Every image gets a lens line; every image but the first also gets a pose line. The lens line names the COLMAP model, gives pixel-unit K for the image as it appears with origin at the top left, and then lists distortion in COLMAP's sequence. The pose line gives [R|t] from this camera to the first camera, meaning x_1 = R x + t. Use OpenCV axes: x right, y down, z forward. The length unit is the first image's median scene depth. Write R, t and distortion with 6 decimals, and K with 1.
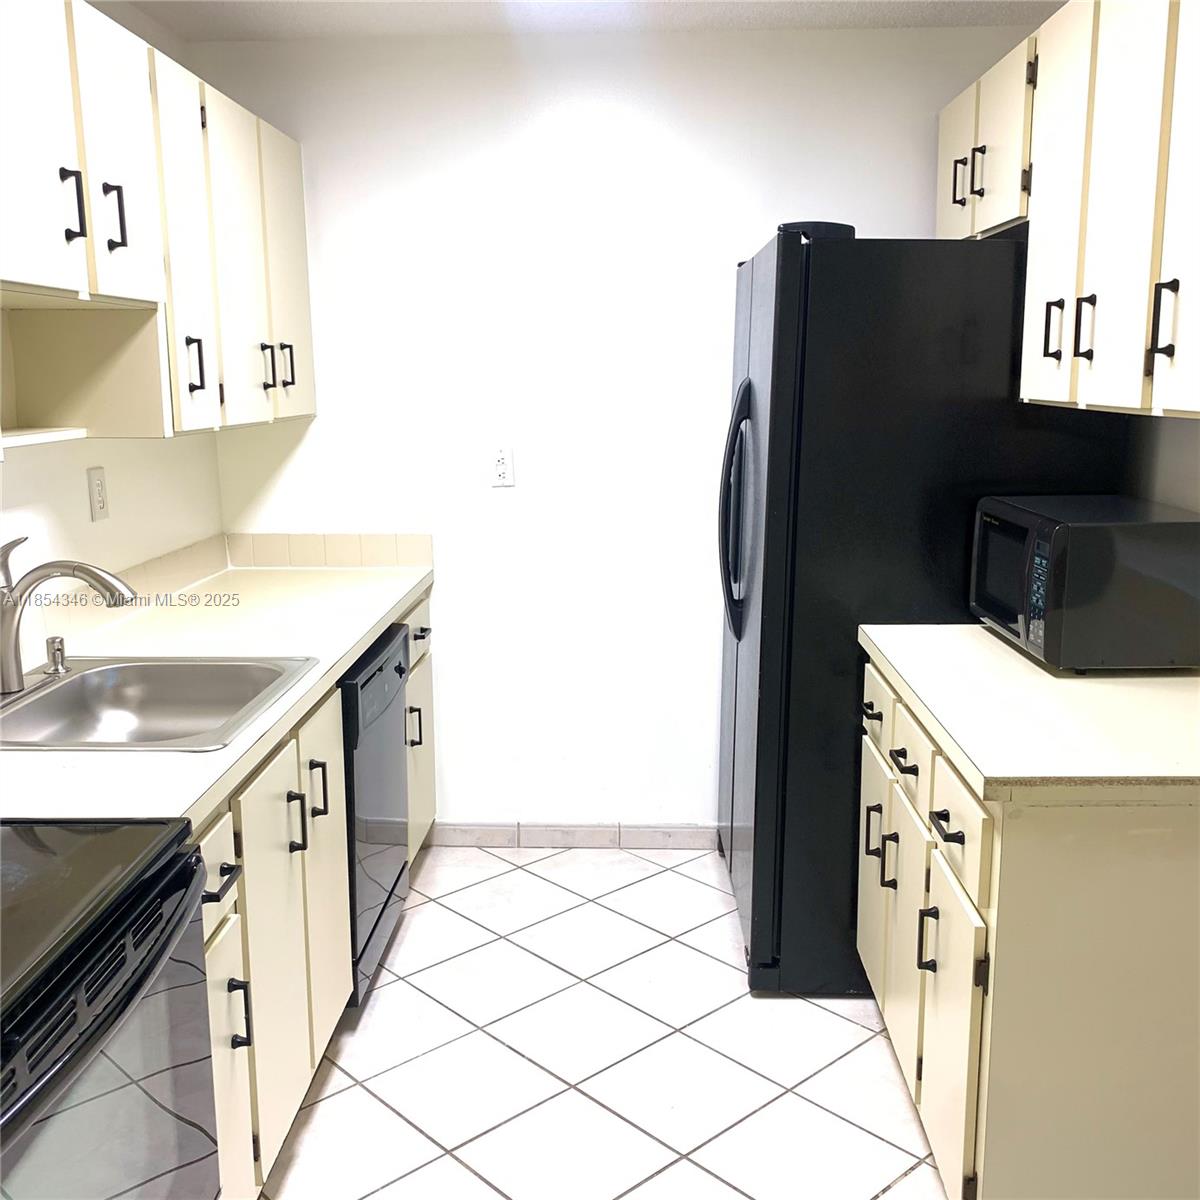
lens RADIAL K [[1227.2, 0, 600.0], [0, 1227.2, 600.0], [0, 0, 1]] dist [-0.018171, -0.023626]
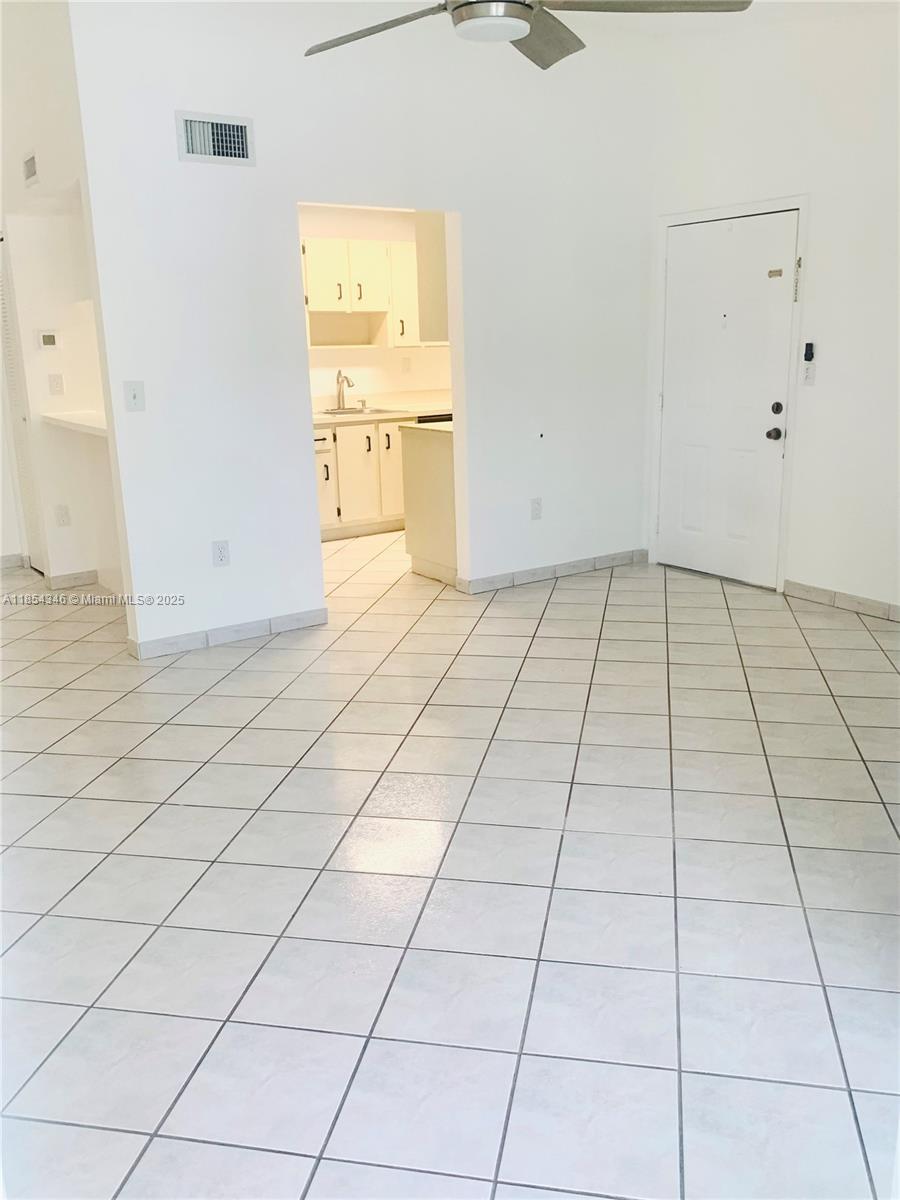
lens RADIAL K [[924.1, 0, 450.0], [0, 924.1, 600.0], [0, 0, 1]] dist [0.058794, -0.064190]
pose [[0.585912, 0.209407, -0.782851, 2.082968], [-0.128563, 0.977821, 0.165340, 0.123260], [0.800112, 0.003771, 0.599839, -0.533402]]
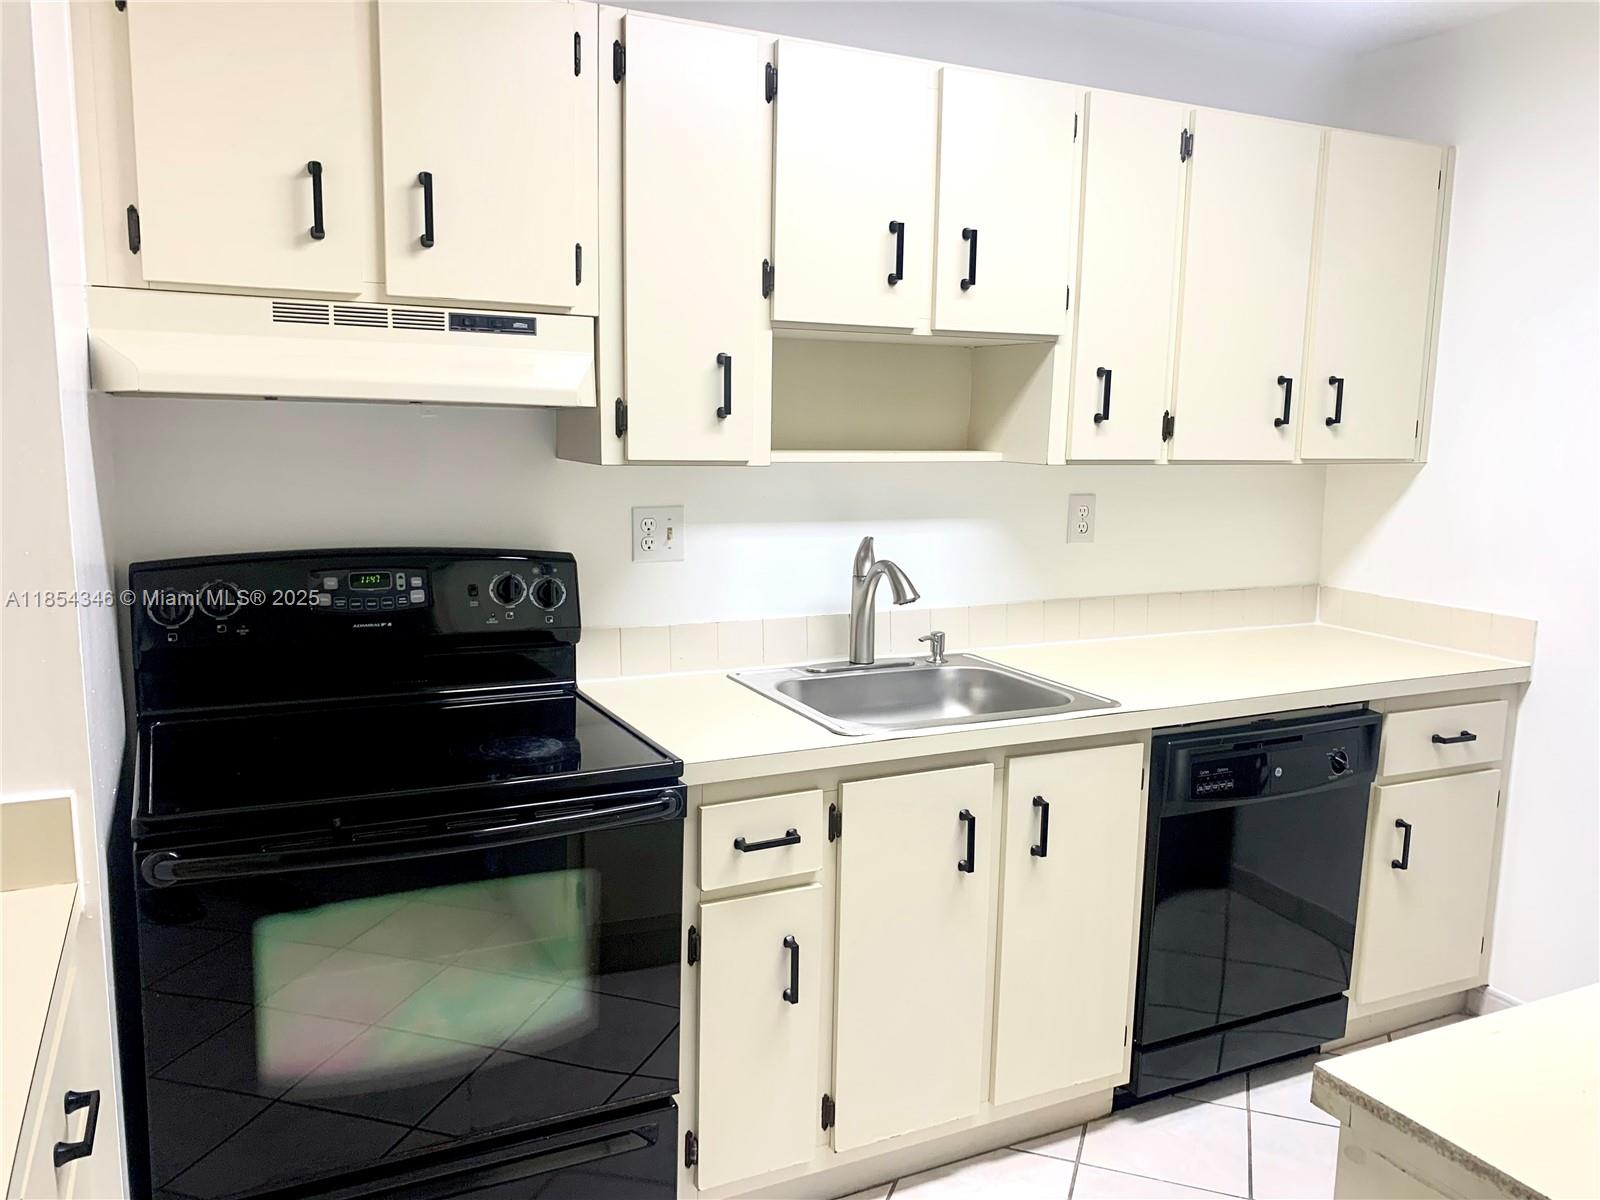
lens RADIAL K [[1232.2, 0, 801.1], [0, 1232.2, 615.7], [0, 0, 1]] dist [0.058794, -0.064190]
pose [[0.469982, 0.158112, -0.868399, 0.473887], [-0.182844, 0.979925, 0.079463, -0.050874], [0.863531, 0.121435, 0.489457, 0.309728]]
